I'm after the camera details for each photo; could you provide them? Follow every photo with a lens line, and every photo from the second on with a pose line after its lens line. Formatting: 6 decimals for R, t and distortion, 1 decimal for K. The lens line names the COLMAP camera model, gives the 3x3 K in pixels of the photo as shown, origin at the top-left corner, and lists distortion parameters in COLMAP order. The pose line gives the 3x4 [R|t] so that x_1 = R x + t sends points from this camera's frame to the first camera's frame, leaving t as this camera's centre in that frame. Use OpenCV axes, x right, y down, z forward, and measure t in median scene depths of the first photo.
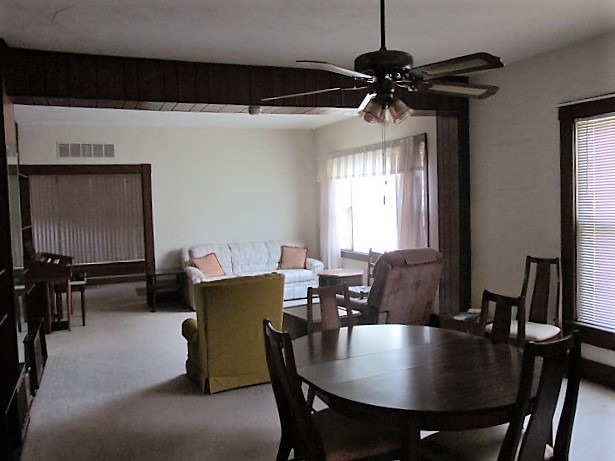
lens RADIAL K [[512.5, 0, 307.5], [0, 512.5, 230.5], [0, 0, 1]] dist [-0.036015, 0.010841]
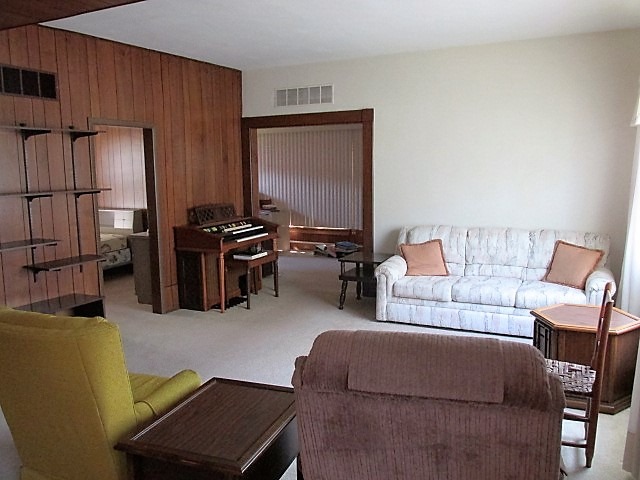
lens RADIAL K [[533.3, 0, 320.0], [0, 533.3, 240.0], [0, 0, 1]] dist [-0.036015, 0.010841]
pose [[0.641688, 0.129593, -0.755938, 0.246103], [-0.041524, 0.990046, 0.134479, -0.043228], [0.765841, -0.054904, 0.640682, 0.444288]]
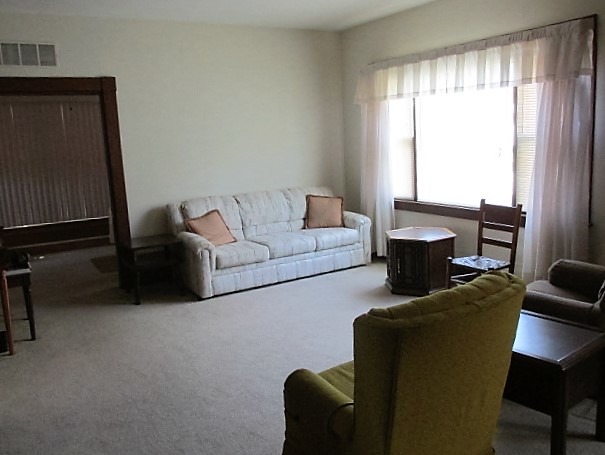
lens RADIAL K [[522.3, 0, 302.5], [0, 522.3, 227.5], [0, 0, 1]] dist [-0.036499, 0.009852]
pose [[0.991554, -0.038953, 0.123710, -0.159286], [0.024784, 0.993163, 0.114073, -0.009622], [-0.127308, -0.110044, 0.985740, 0.298447]]
